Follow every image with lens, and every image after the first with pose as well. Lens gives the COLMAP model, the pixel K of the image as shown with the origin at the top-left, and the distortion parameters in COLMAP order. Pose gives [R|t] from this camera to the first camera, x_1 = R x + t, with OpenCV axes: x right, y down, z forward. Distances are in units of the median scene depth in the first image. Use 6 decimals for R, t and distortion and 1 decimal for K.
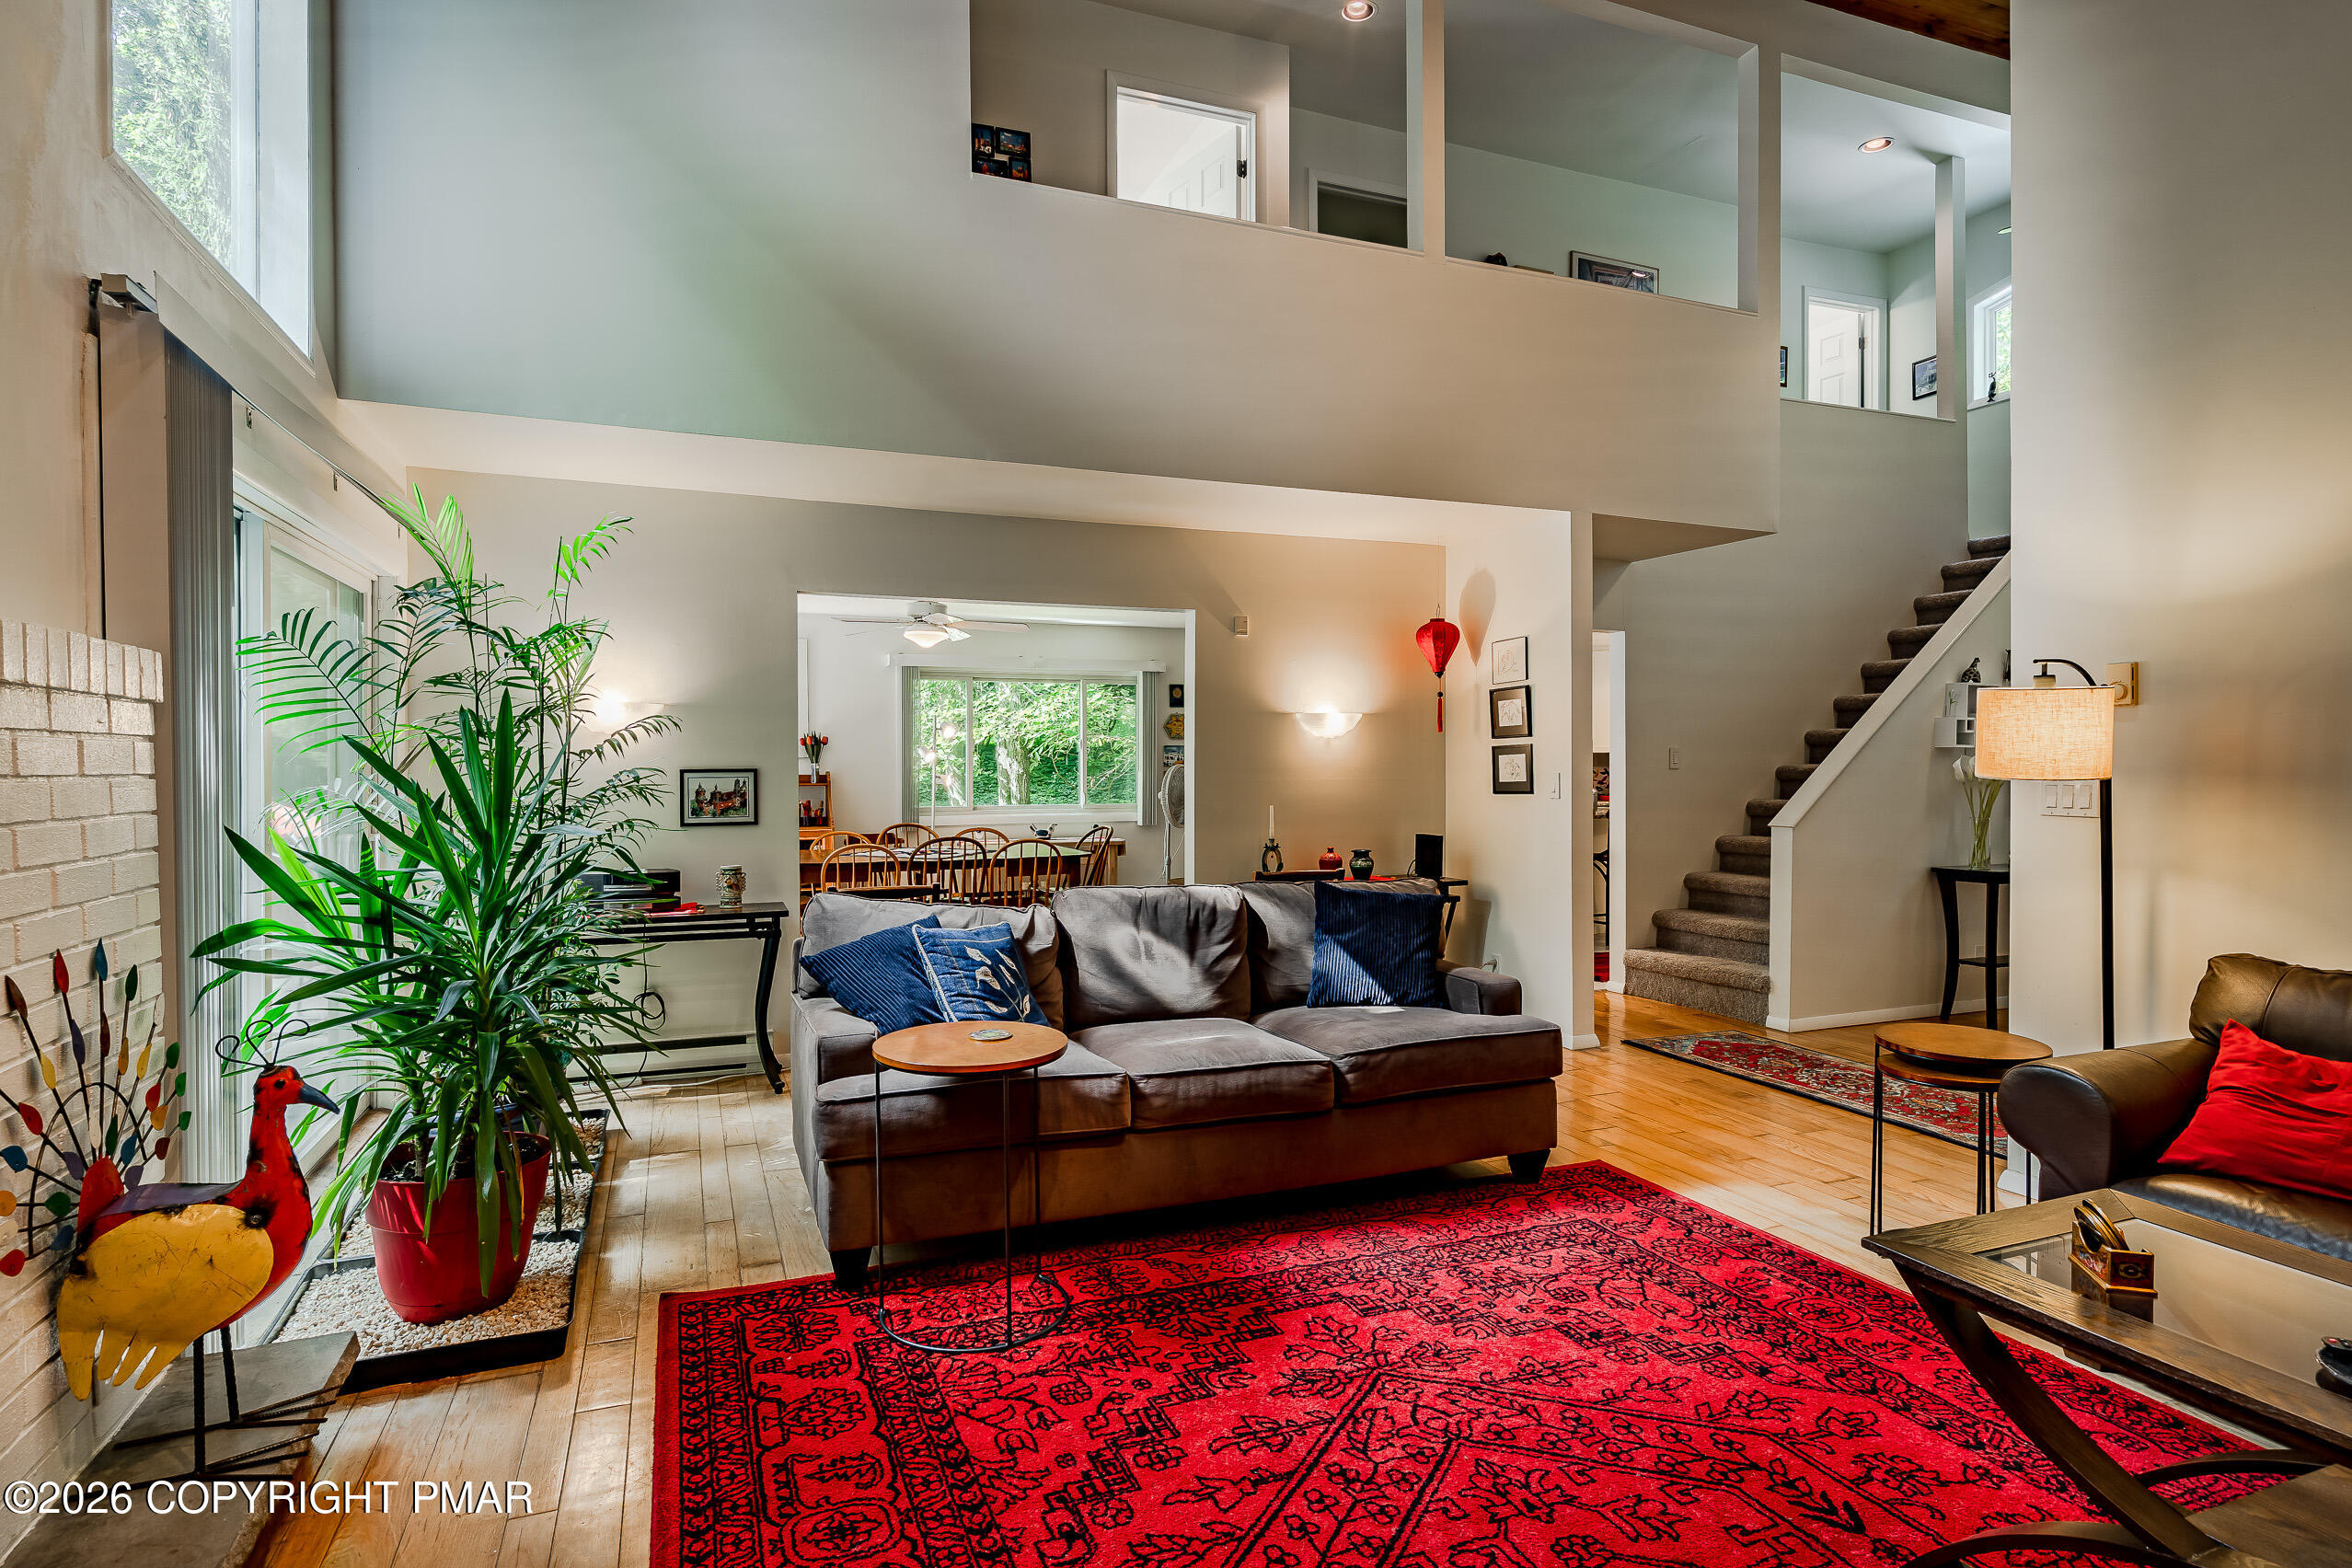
lens RADIAL K [[1193.0, 0, 1185.1], [0, 1193.0, 777.1], [0, 0, 1]] dist [-0.002448, -0.000149]
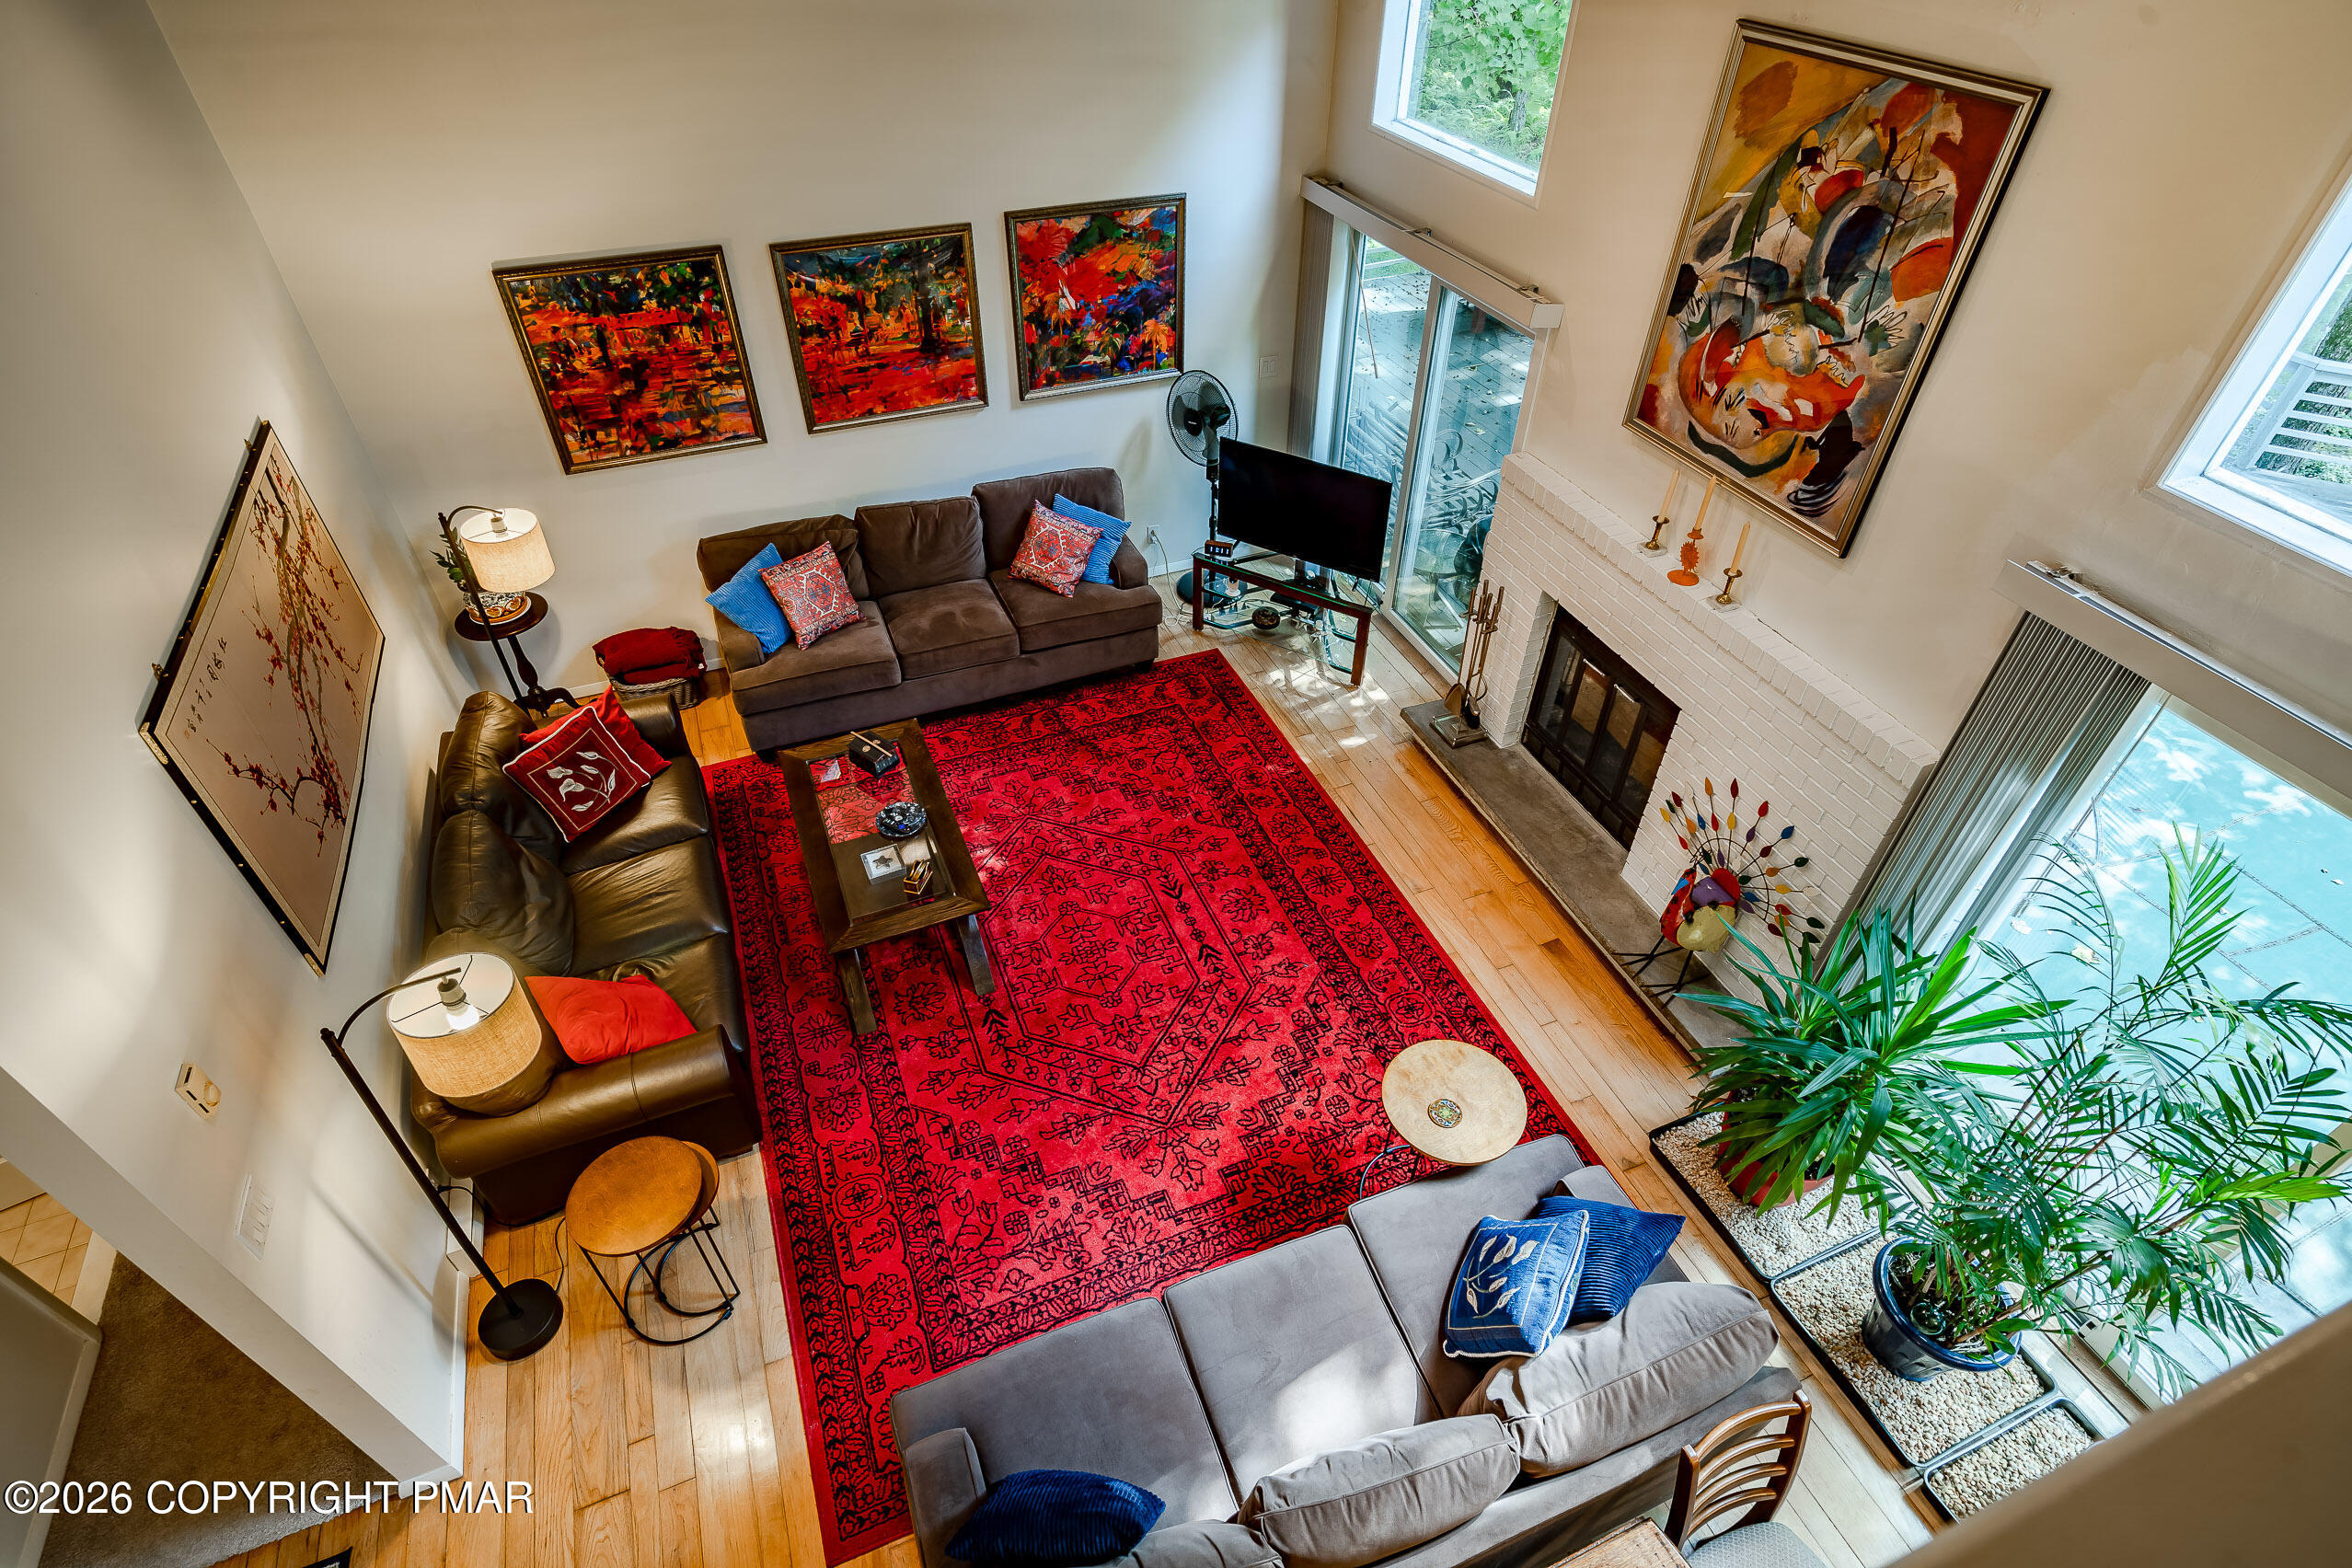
lens RADIAL K [[1193.0, 0, 1174.1], [0, 1193.0, 789.1], [0, 0, 1]] dist [-0.002448, -0.000149]
pose [[-0.999979, 0.003789, 0.005274, 0.123708], [0.006348, 0.741683, 0.670721, -0.920727], [-0.001370, 0.670740, -0.741691, 1.730382]]
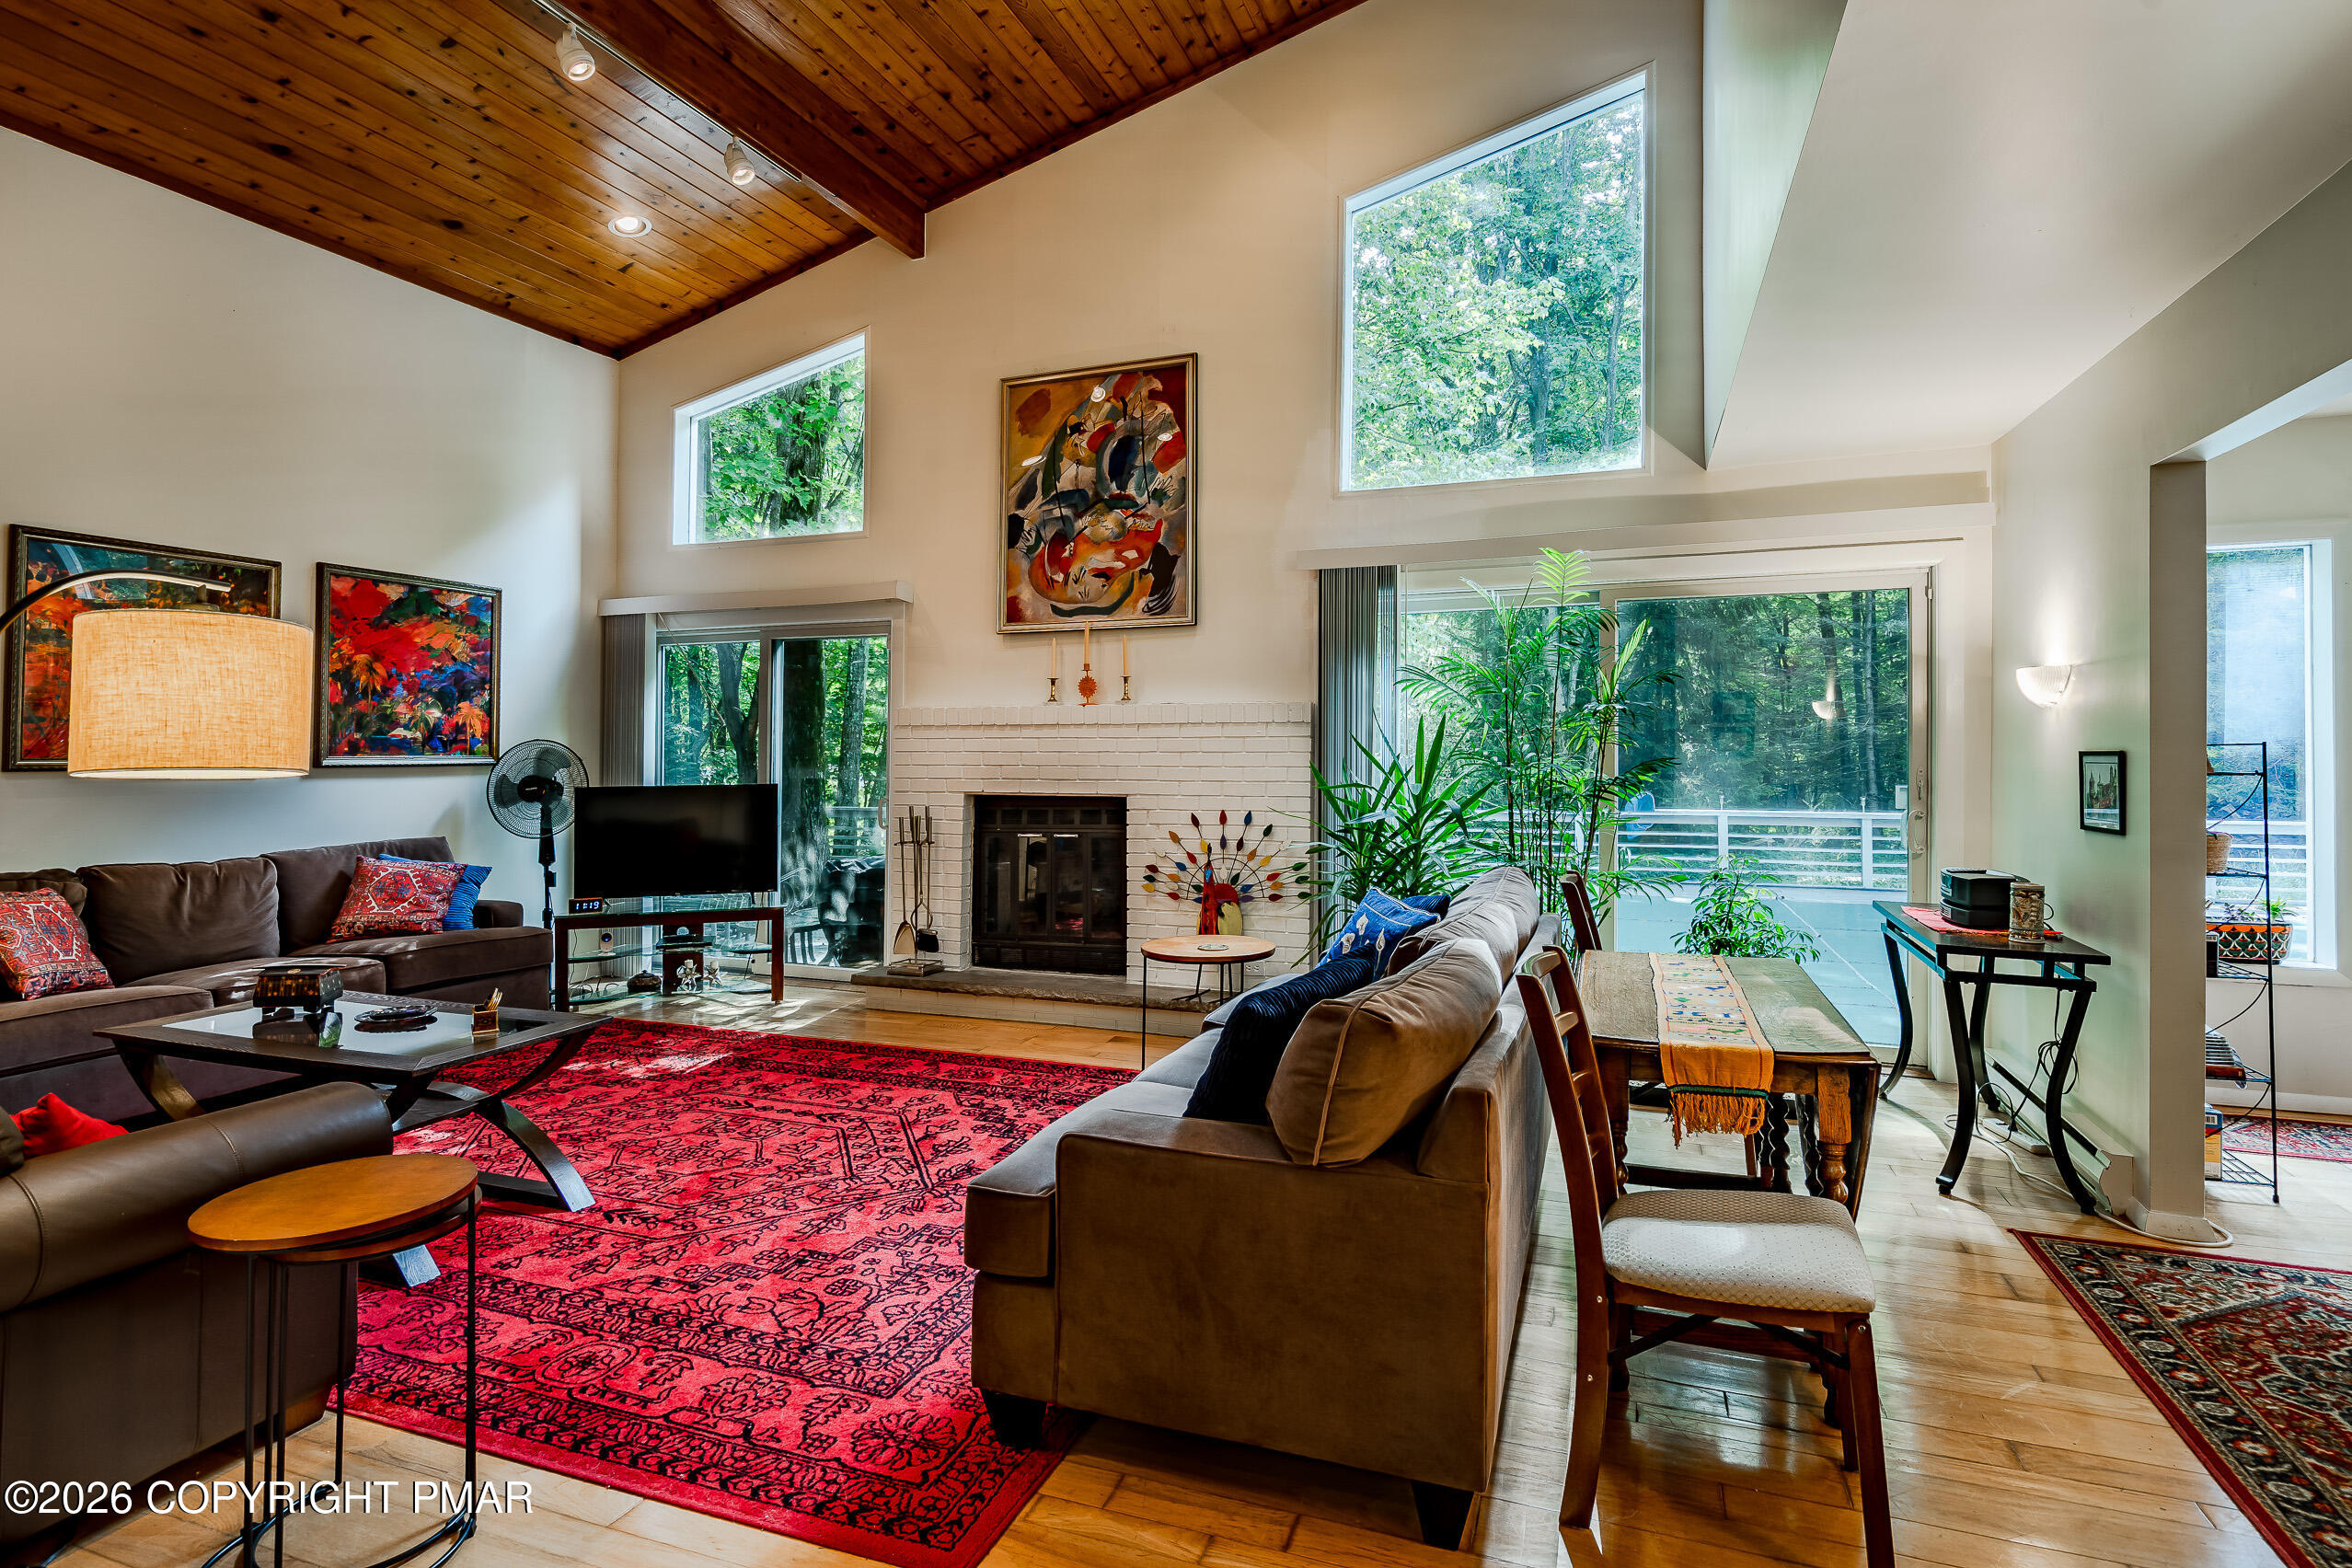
lens RADIAL K [[1195.2, 0, 1183.8], [0, 1195.2, 741.0], [0, 0, 1]] dist [-0.003601, -0.000951]
pose [[-0.671820, -0.001007, -0.740714, 0.882520], [0.002636, 0.999989, -0.003751, -0.020279], [0.740710, -0.004472, -0.671810, 1.906867]]
